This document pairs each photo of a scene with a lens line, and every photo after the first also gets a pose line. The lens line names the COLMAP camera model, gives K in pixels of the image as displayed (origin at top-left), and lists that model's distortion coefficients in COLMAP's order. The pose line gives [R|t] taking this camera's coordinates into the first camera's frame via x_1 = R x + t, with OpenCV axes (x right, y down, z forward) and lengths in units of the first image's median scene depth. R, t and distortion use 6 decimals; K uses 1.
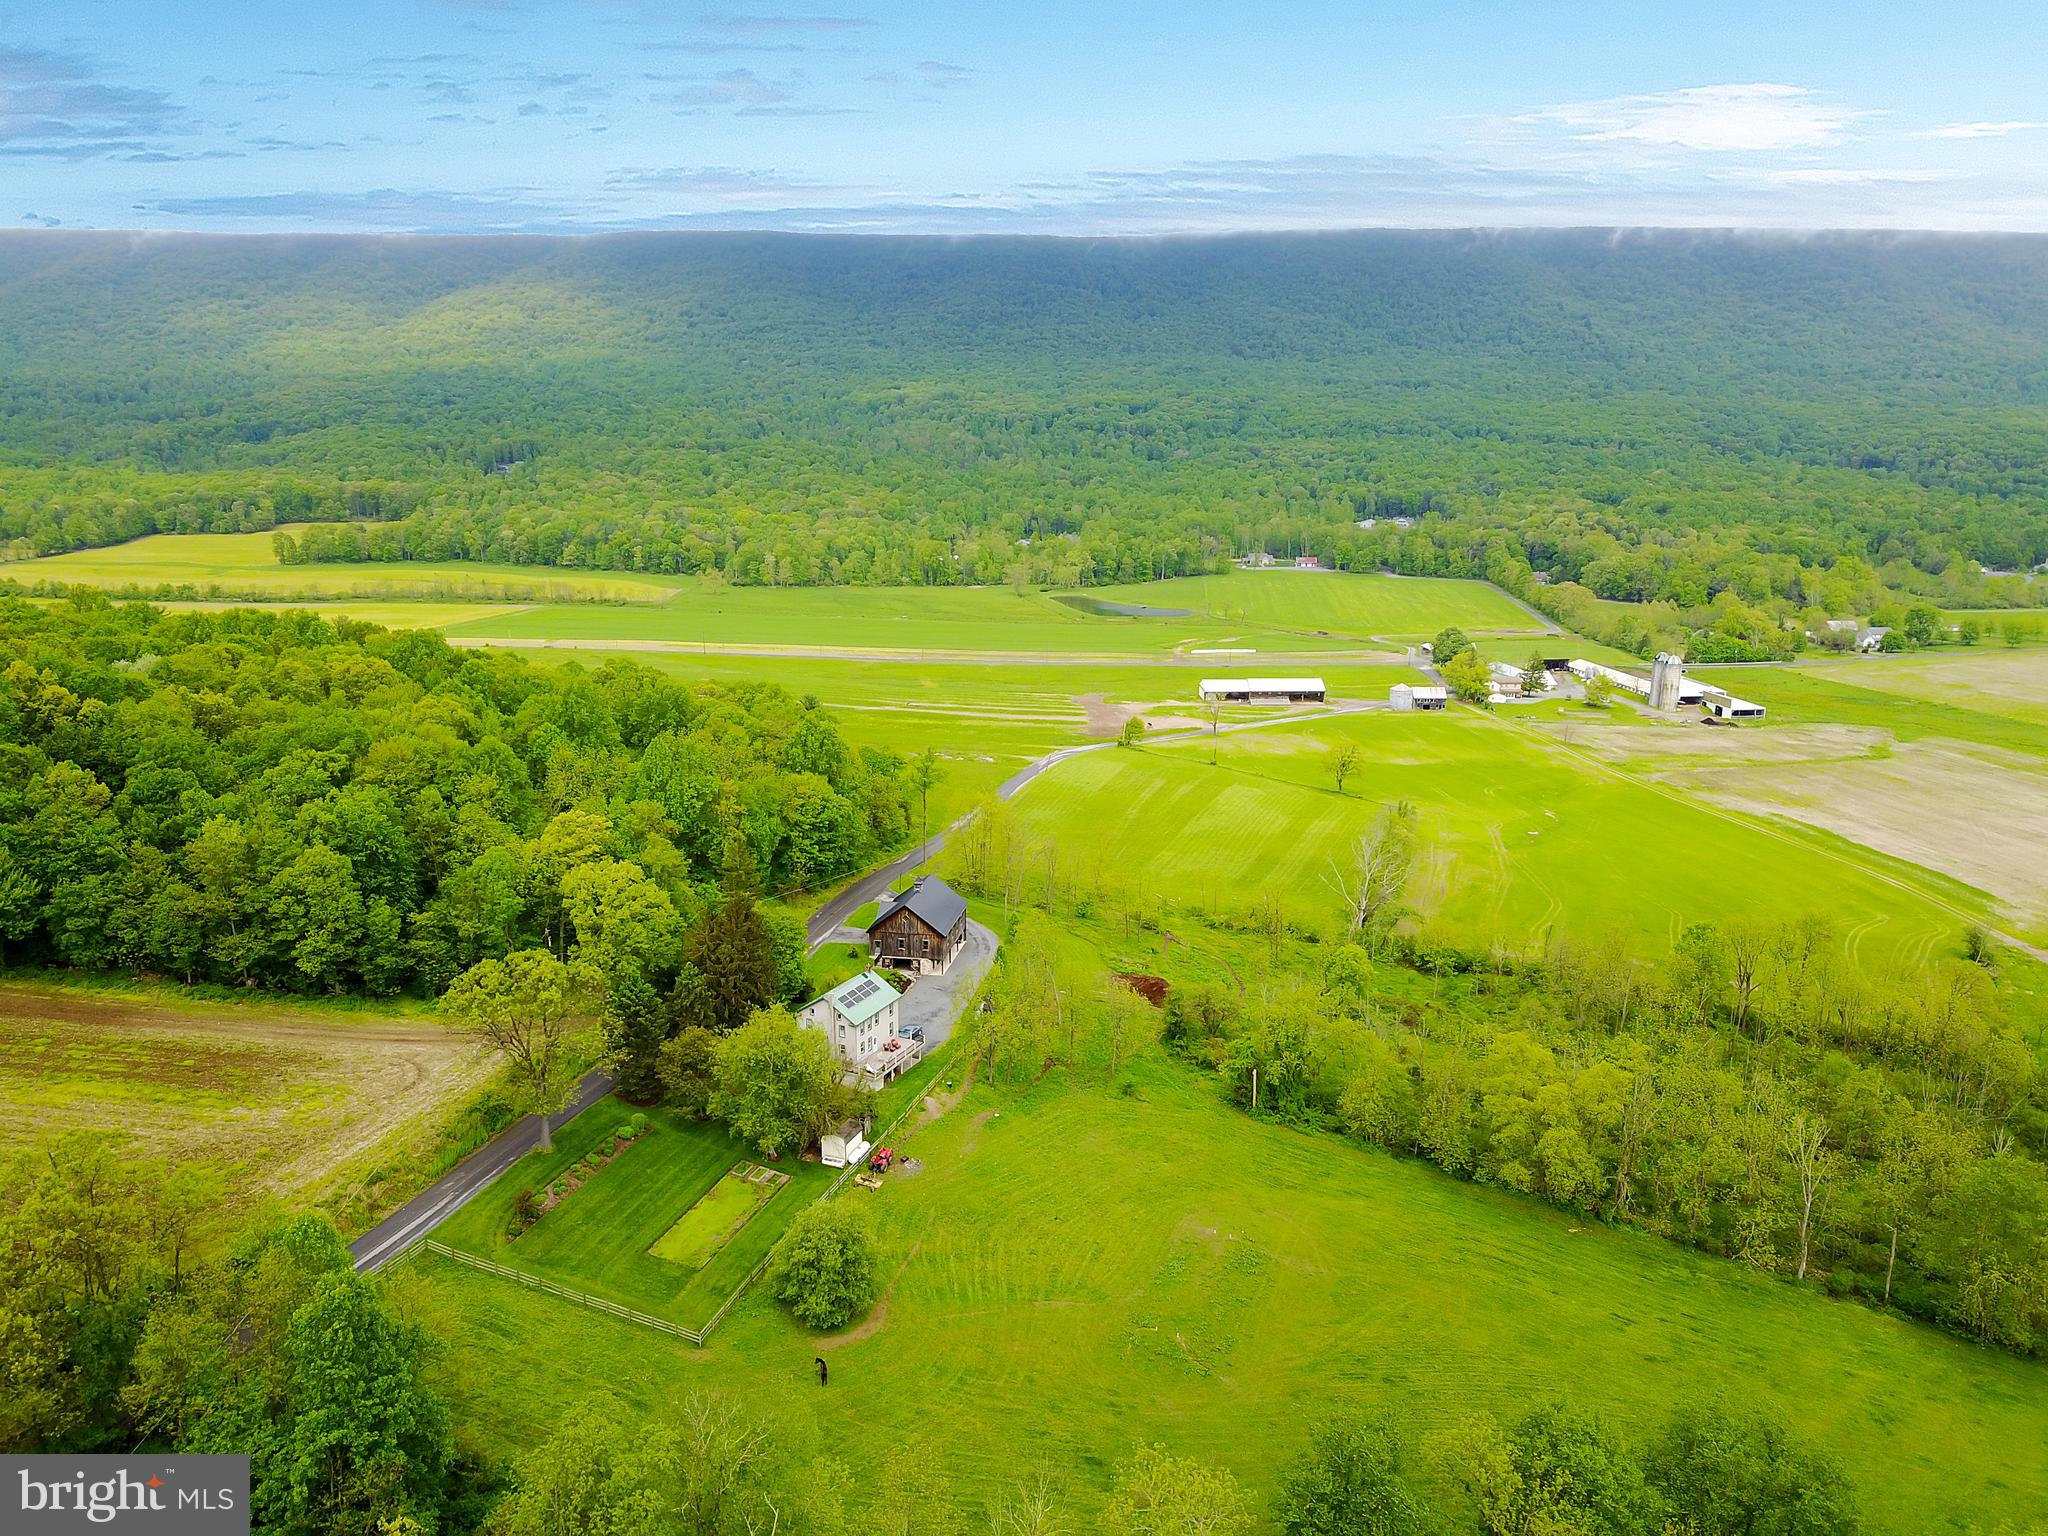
lens RADIAL K [[1563.0, 0, 1011.5], [0, 1563.0, 785.4], [0, 0, 1]] dist [0.023525, -0.021553]
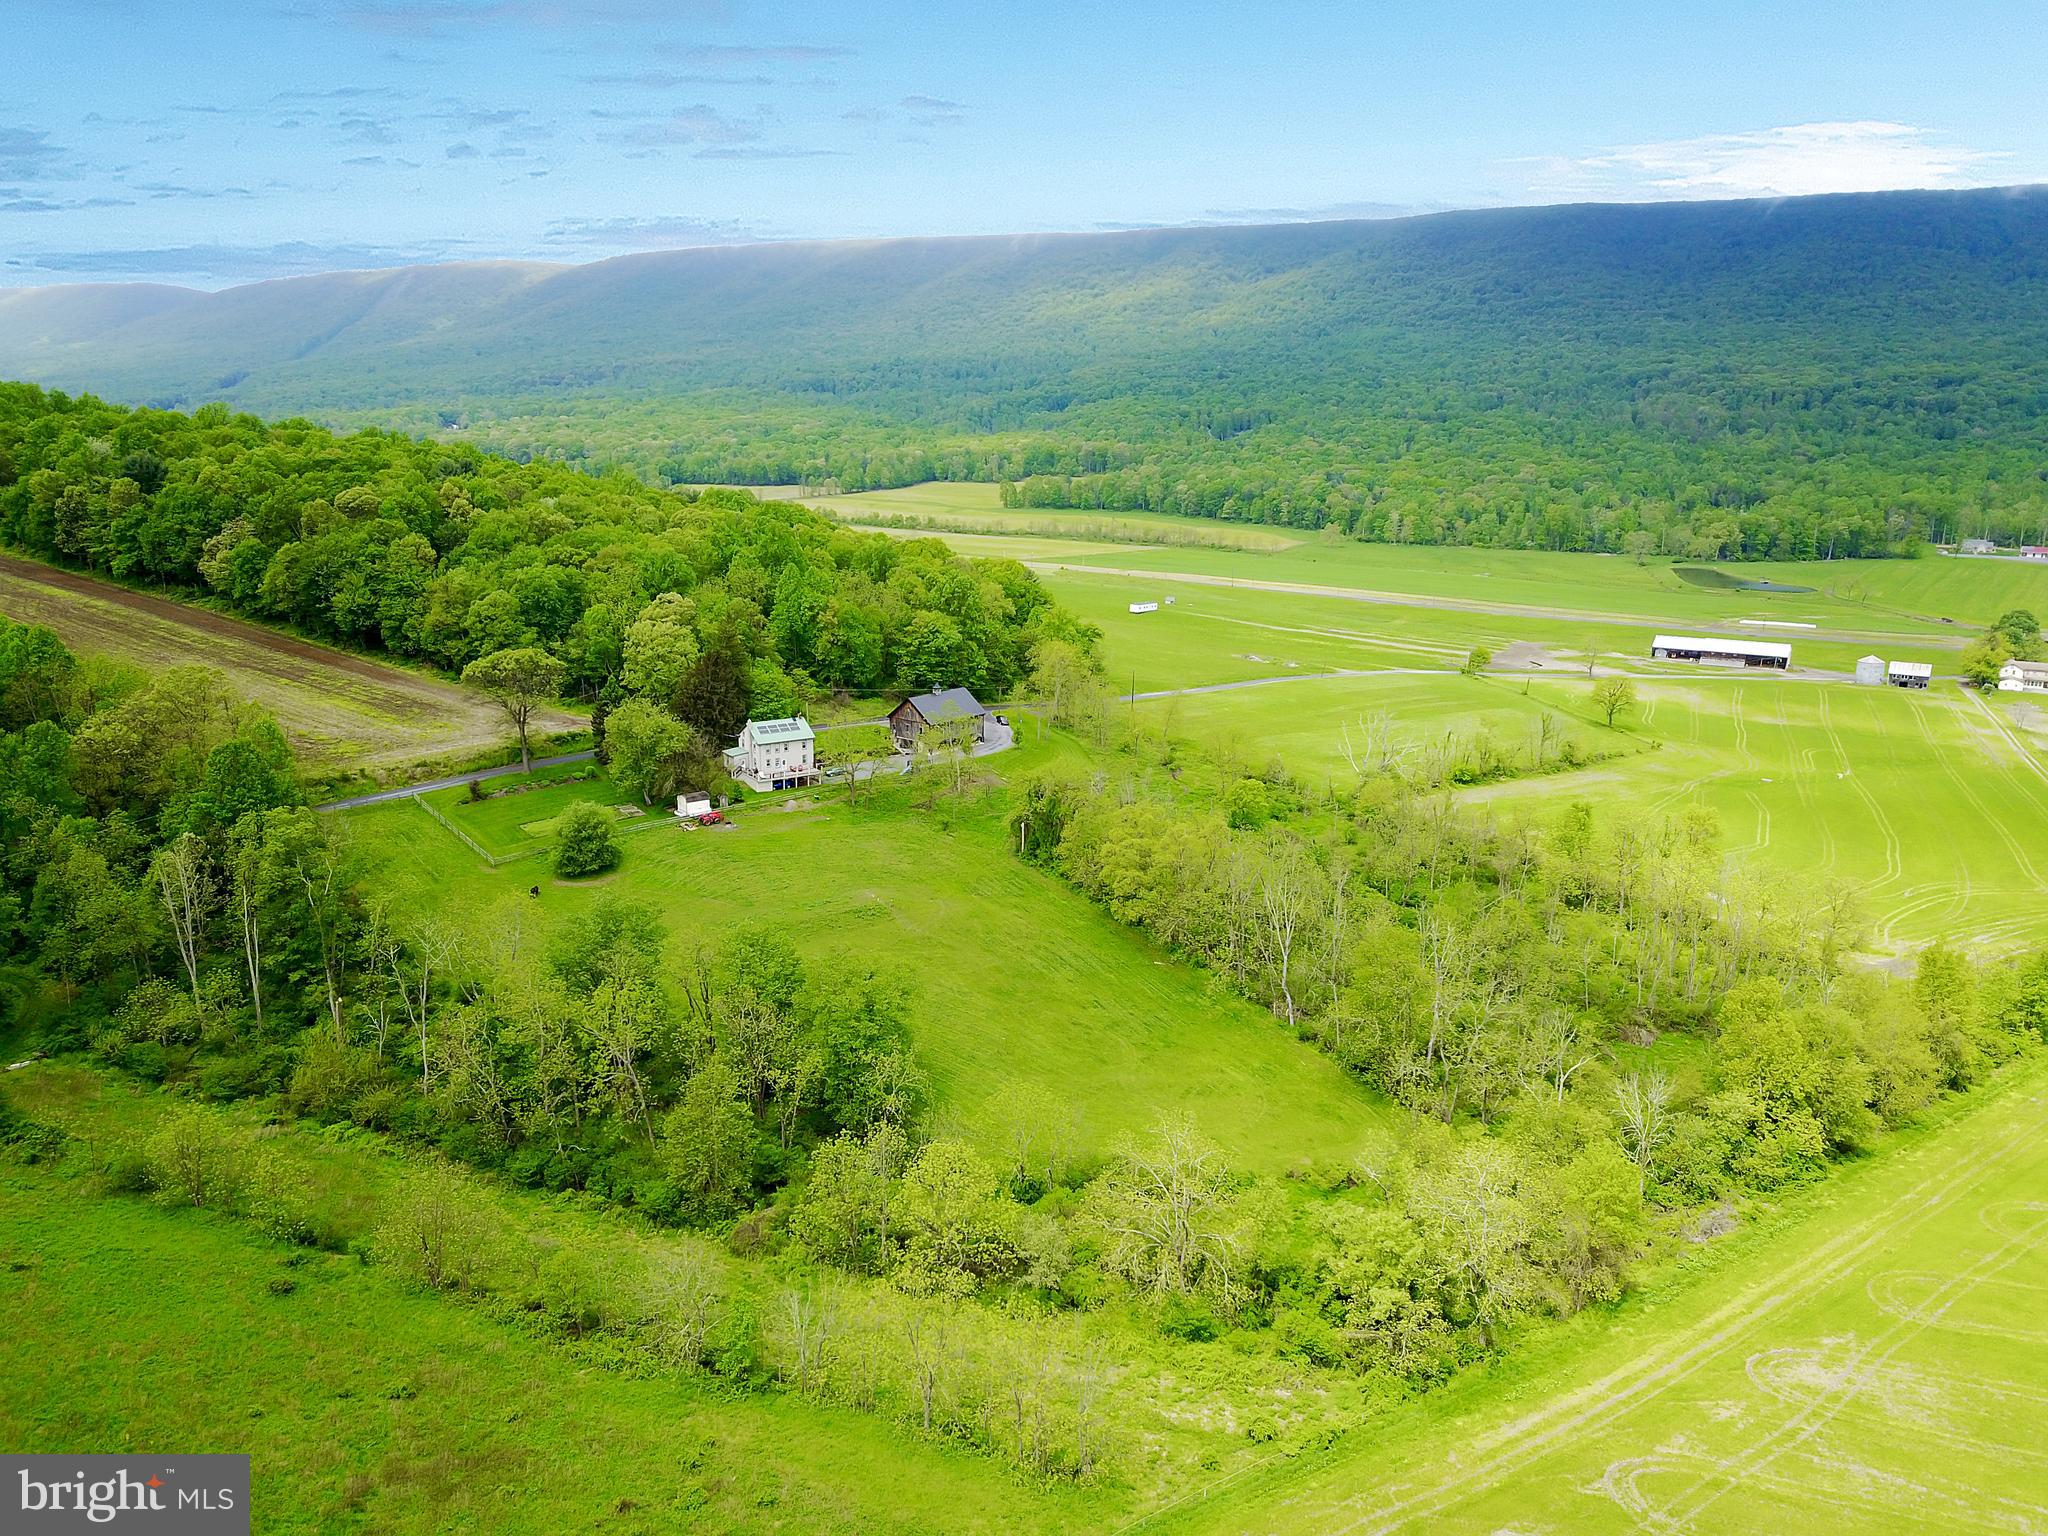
lens RADIAL K [[1563.0, 0, 1016.6], [0, 1563.0, 771.1], [0, 0, 1]] dist [0.023525, -0.021553]
pose [[0.865333, 0.123583, -0.485722, 0.132161], [-0.123438, 0.991822, 0.032440, 0.016885], [0.485759, 0.031885, 0.873511, -0.022033]]
